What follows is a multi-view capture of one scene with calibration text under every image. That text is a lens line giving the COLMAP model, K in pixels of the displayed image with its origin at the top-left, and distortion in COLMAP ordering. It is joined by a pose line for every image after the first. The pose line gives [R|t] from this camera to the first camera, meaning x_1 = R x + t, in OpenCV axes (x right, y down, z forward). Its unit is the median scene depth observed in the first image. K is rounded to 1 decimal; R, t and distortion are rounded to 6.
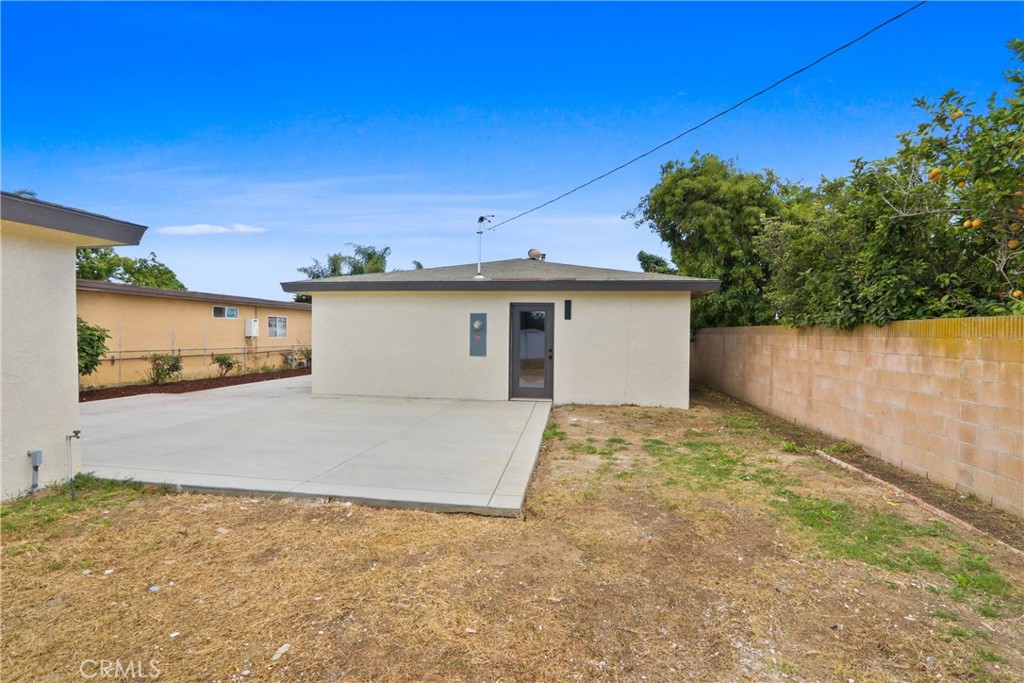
lens RADIAL K [[488.8, 0, 520.4], [0, 488.8, 340.0], [0, 0, 1]] dist [-0.010445, 0.000789]
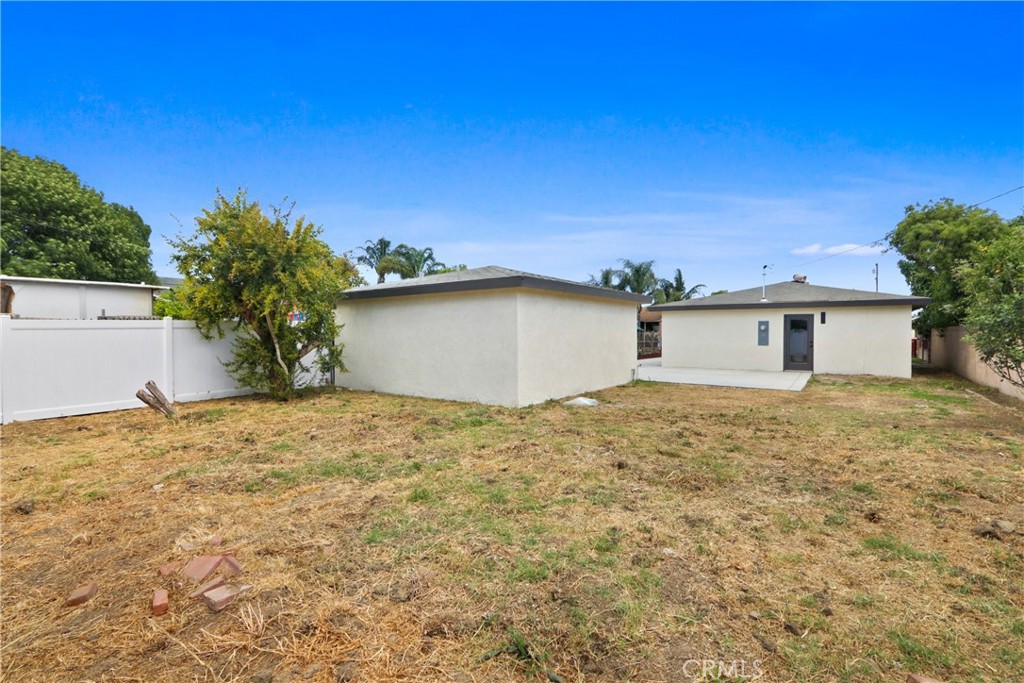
lens RADIAL K [[488.8, 0, 520.4], [0, 488.8, 340.0], [0, 0, 1]] dist [-0.010445, 0.000789]
pose [[0.887782, -0.005884, -0.460227, -0.055336], [0.005859, 0.999982, -0.001484, 0.010642], [0.460227, -0.001379, 0.887800, -0.937489]]
